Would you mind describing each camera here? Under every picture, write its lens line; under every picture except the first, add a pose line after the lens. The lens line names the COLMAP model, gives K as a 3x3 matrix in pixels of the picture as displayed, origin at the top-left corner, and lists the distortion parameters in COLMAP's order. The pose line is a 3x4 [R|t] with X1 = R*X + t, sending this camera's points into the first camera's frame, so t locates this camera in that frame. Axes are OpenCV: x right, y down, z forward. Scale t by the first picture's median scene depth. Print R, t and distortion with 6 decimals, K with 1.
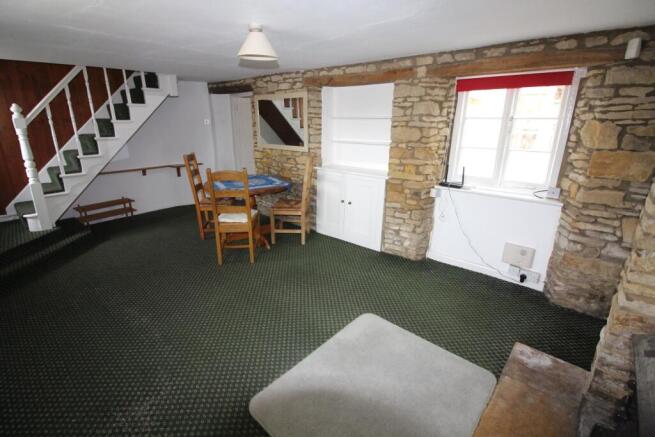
lens RADIAL K [[303.7, 0, 324.8], [0, 303.7, 218.2], [0, 0, 1]] dist [-0.021340, -0.003994]
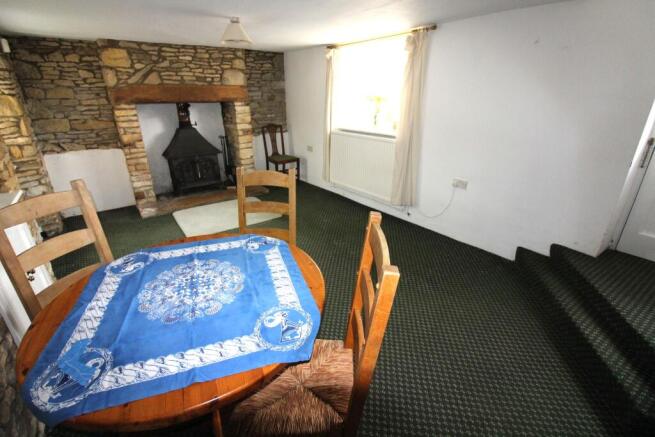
lens RADIAL K [[303.7, 0, 329.7], [0, 303.7, 221.7], [0, 0, 1]] dist [-0.021340, -0.003994]
pose [[-0.981966, -0.069212, 0.175934, -0.562424], [0.064008, 0.753915, 0.653846, -0.472217], [-0.177894, 0.653316, -0.735888, 1.477113]]
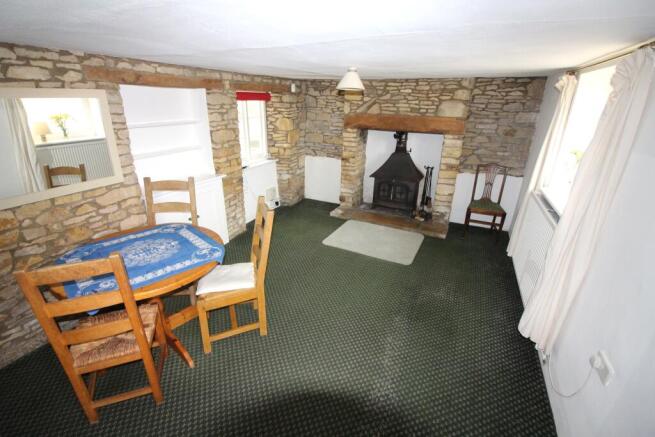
lens RADIAL K [[303.7, 0, 312.0], [0, 303.7, 223.0], [0, 0, 1]] dist [-0.021340, -0.003994]
pose [[-0.247657, -0.359058, 0.899857, -1.030199], [0.293110, 0.857499, 0.422825, -0.392326], [-0.923446, 0.368473, -0.107122, 0.953832]]
